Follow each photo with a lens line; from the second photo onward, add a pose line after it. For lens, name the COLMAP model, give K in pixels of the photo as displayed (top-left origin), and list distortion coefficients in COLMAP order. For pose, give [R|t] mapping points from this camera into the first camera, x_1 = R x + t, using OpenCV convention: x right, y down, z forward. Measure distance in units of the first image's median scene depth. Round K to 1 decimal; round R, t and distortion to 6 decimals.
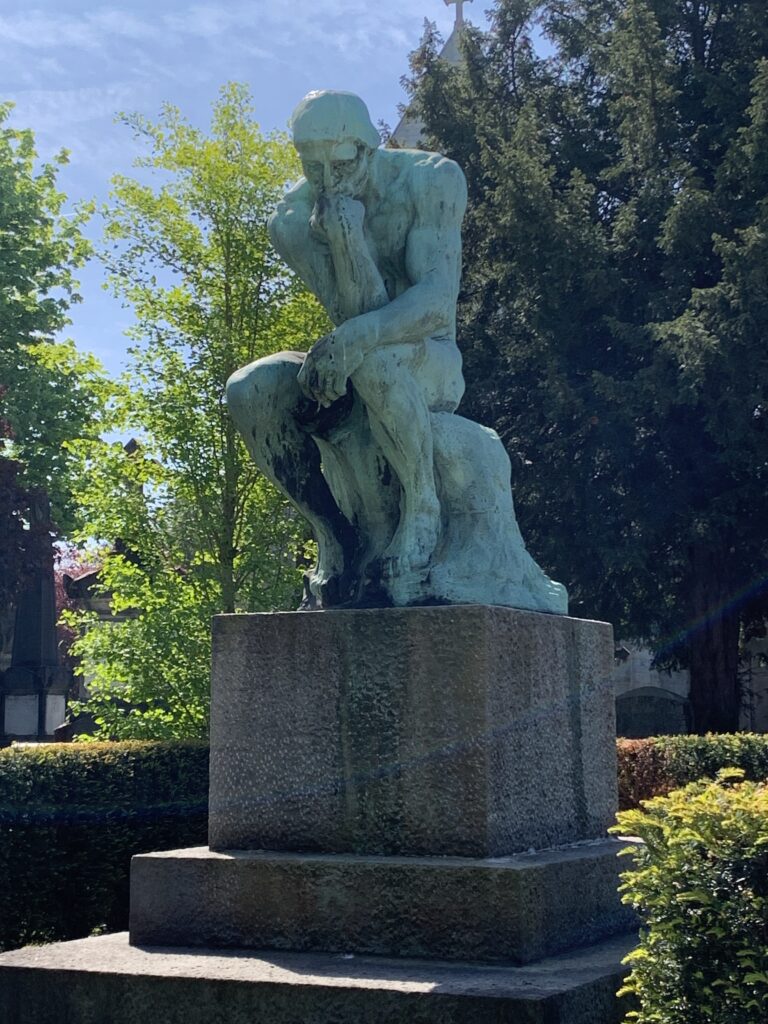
lens RADIAL K [[1781.6, 0, 384.3], [0, 1781.6, 513.4], [0, 0, 1]] dist [0.069223, 0.000000]
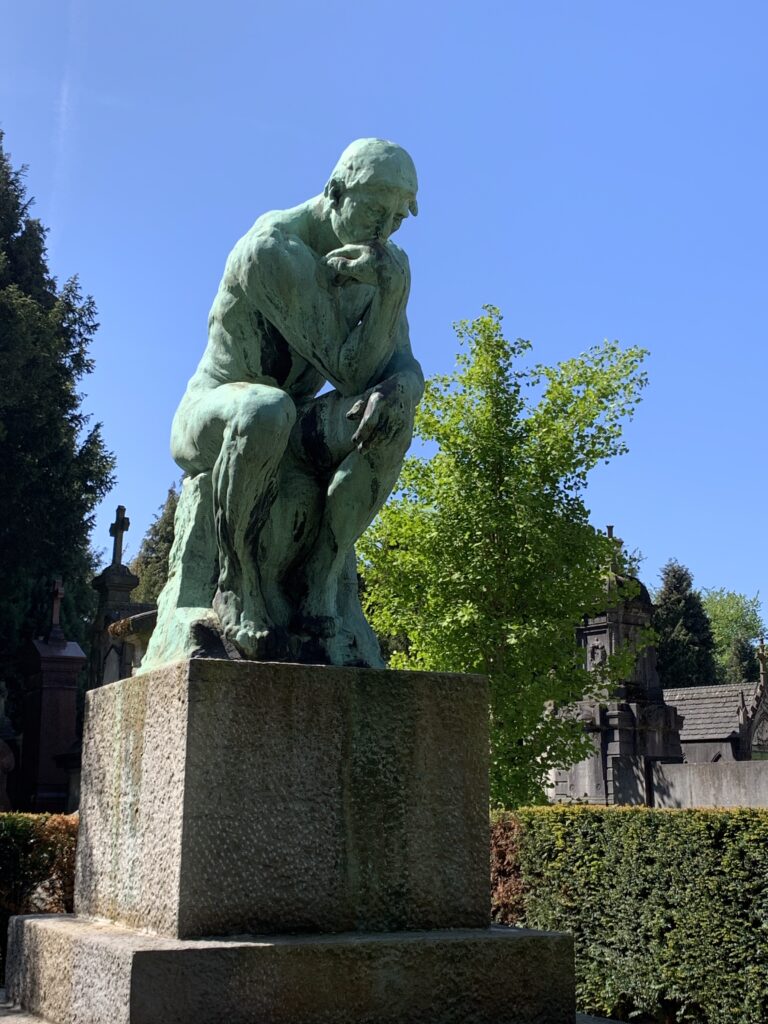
lens RADIAL K [[1374.8, 0, 384.3], [0, 1374.8, 510.3], [0, 0, 1]] dist [-0.017875, 0.000000]
pose [[0.617907, 0.181231, 0.765079, -0.589391], [-0.099108, 0.983264, -0.152870, 0.083654], [-0.779980, 0.018634, 0.625527, 0.543422]]
